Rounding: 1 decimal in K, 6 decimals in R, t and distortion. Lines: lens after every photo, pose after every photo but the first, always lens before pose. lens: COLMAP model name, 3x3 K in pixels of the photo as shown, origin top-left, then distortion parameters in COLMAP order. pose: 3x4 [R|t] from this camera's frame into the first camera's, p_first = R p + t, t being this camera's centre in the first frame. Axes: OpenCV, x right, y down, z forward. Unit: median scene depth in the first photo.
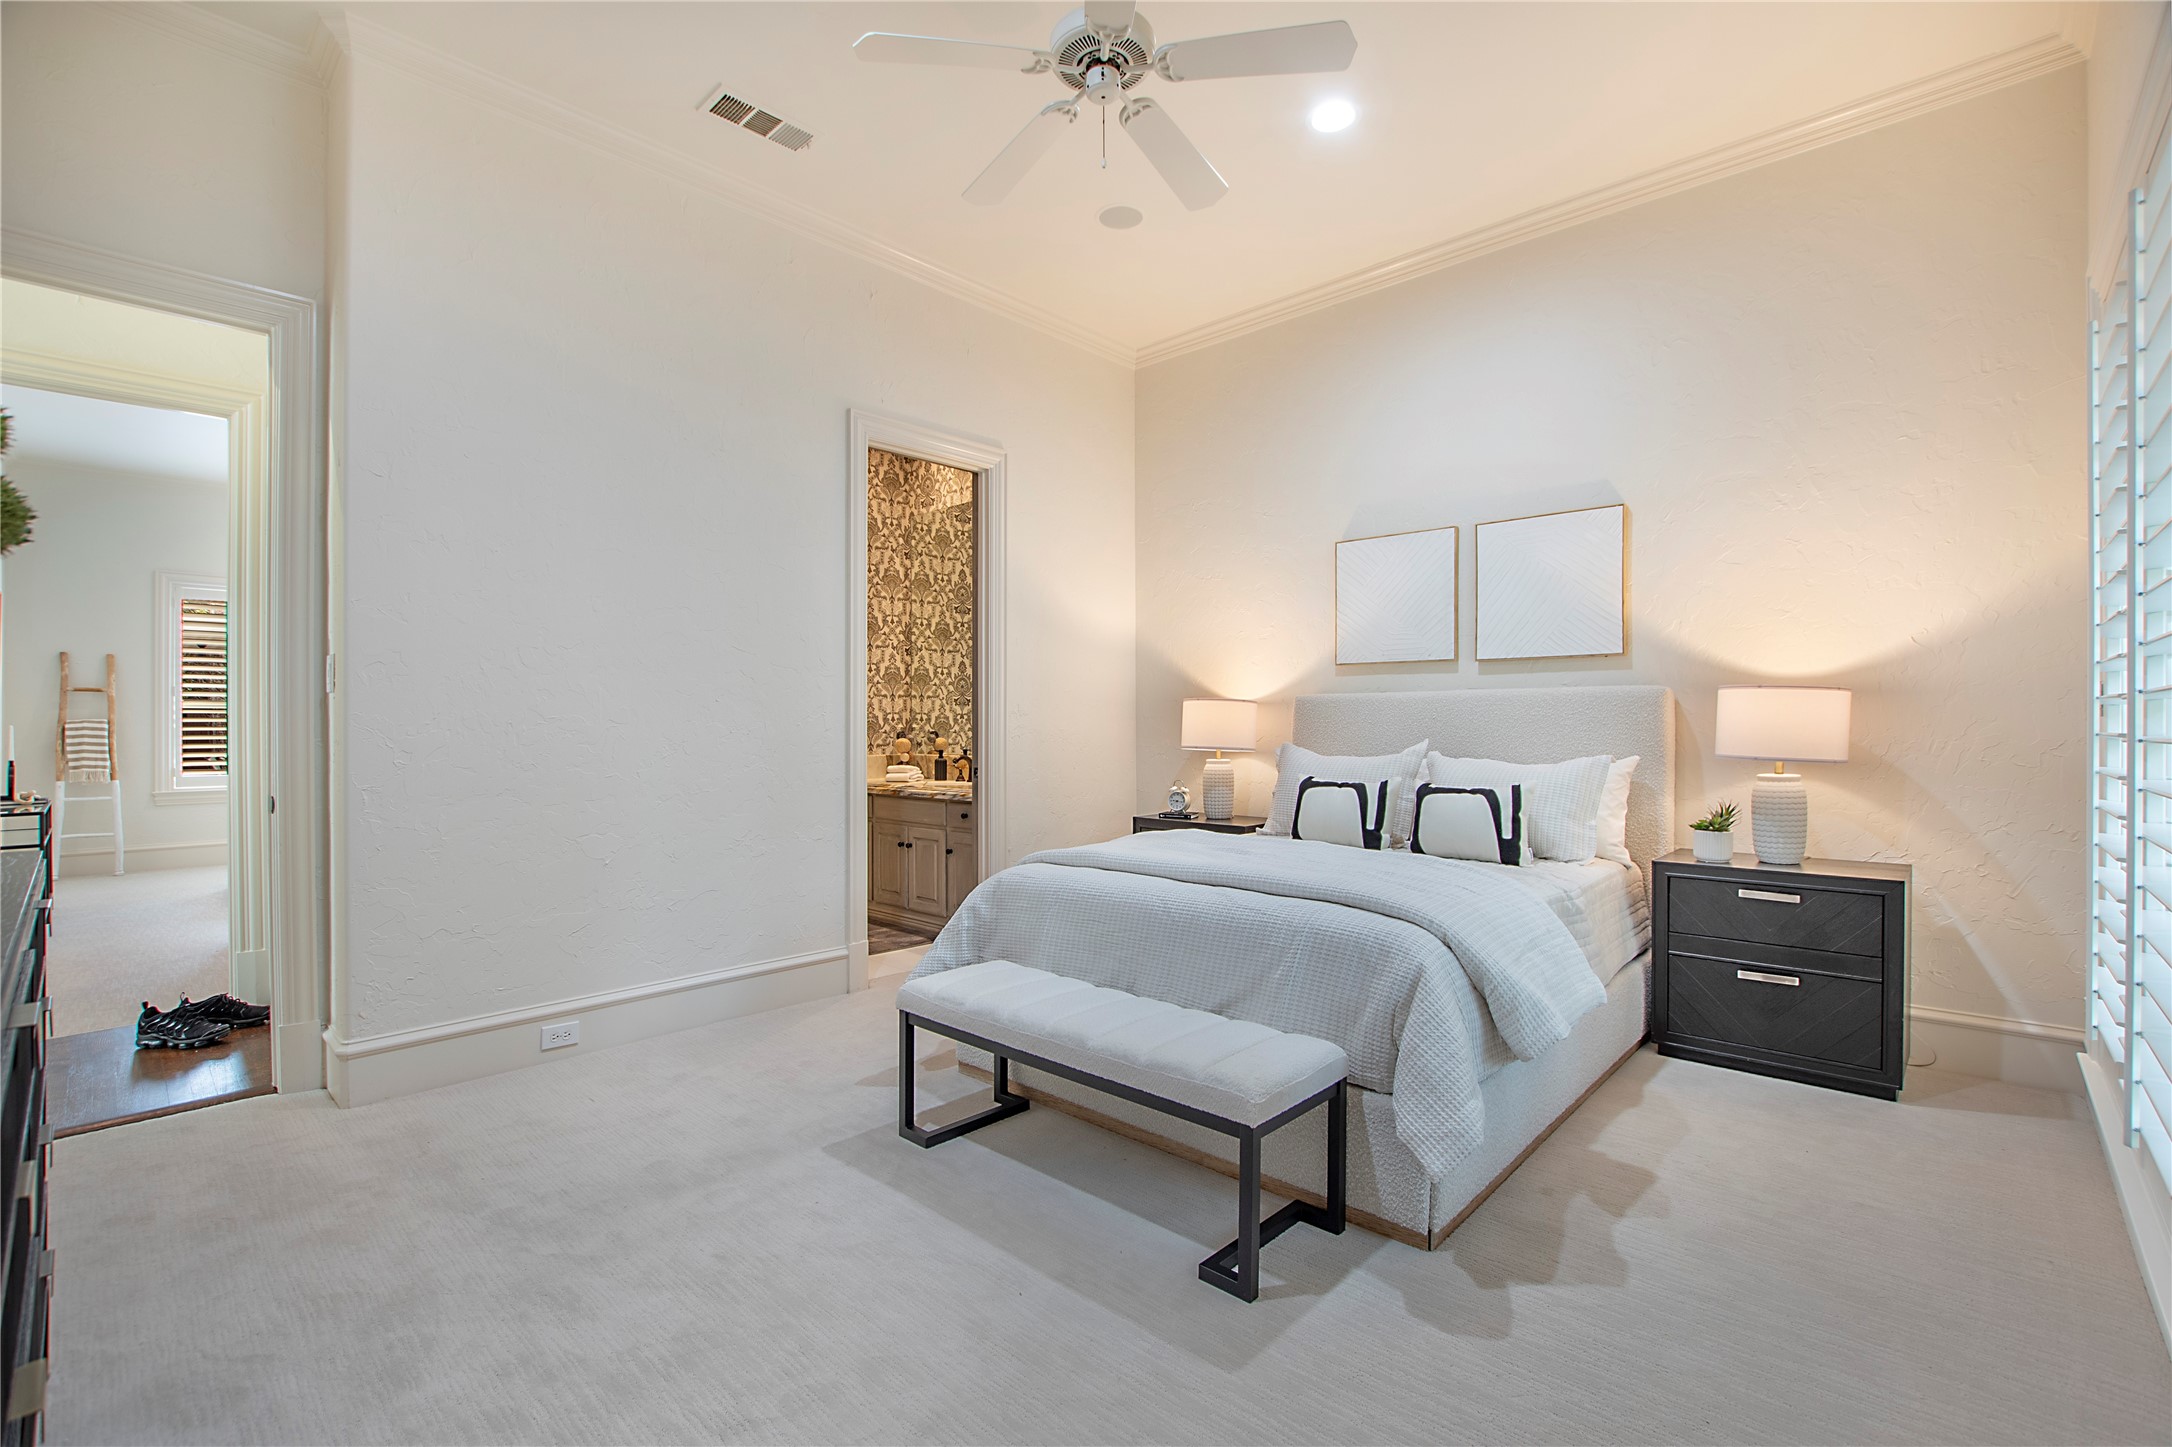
lens RADIAL K [[957.7, 0, 1086.8], [0, 957.7, 725.0], [0, 0, 1]] dist [-0.002390, -0.000171]
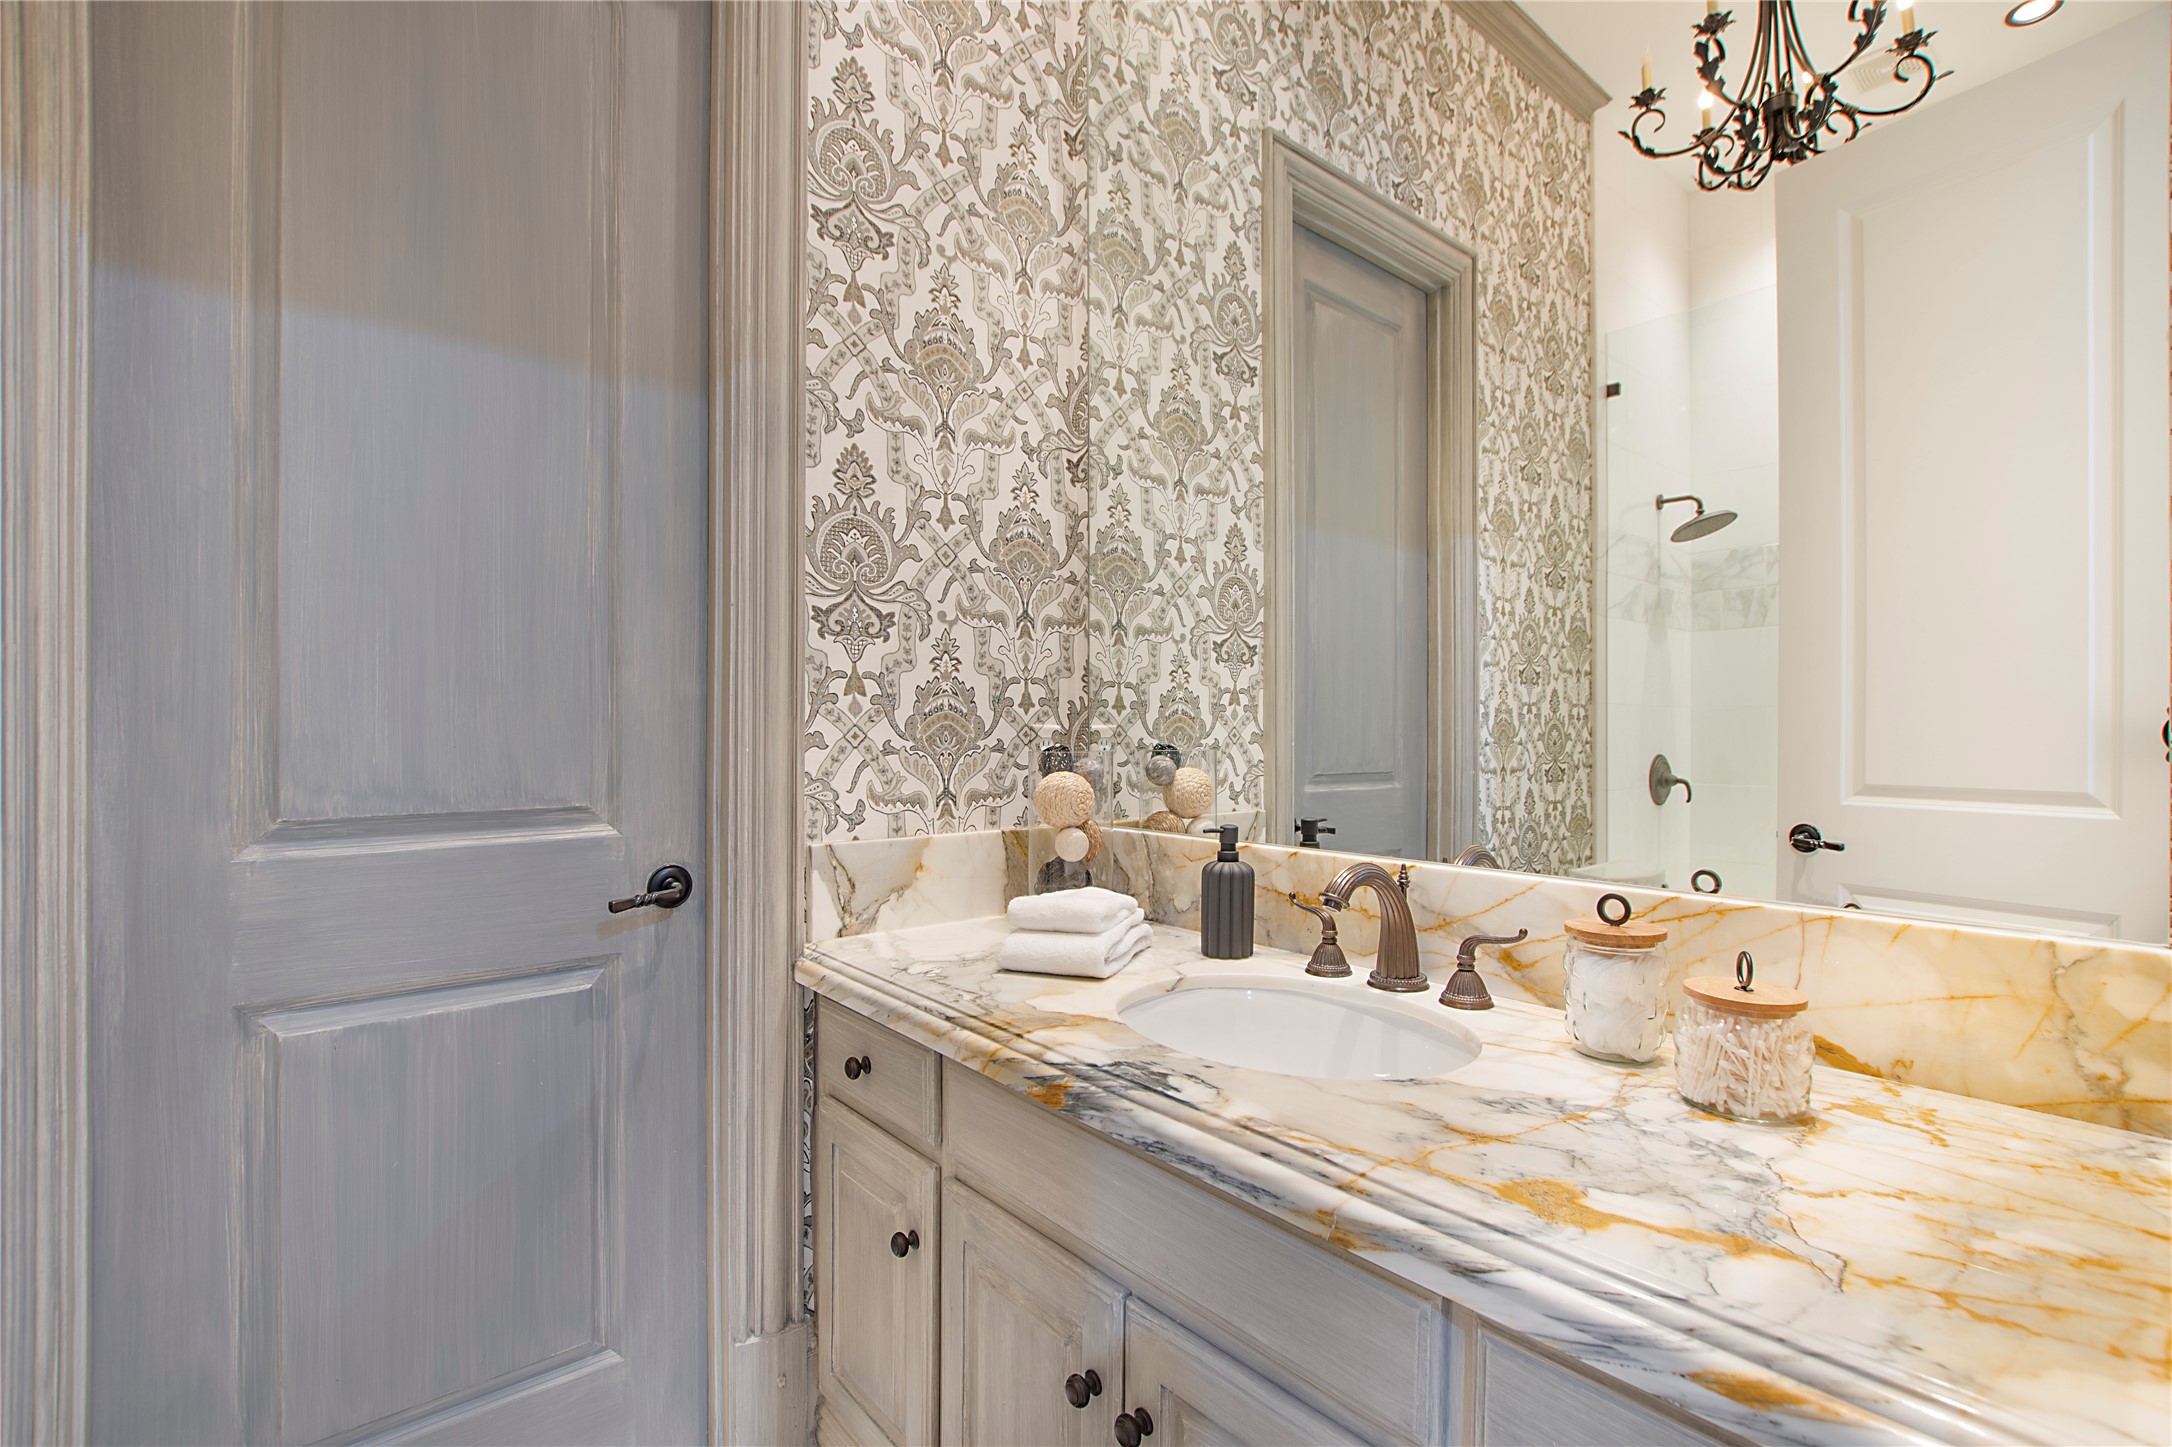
lens RADIAL K [[957.7, 0, 1084.7], [0, 957.7, 726.8], [0, 0, 1]] dist [-0.002390, -0.000171]
pose [[0.993037, 0.001426, -0.117792, -0.149831], [-0.001899, 0.999991, -0.003906, 0.002255], [0.117786, 0.004102, 0.993031, 0.711267]]
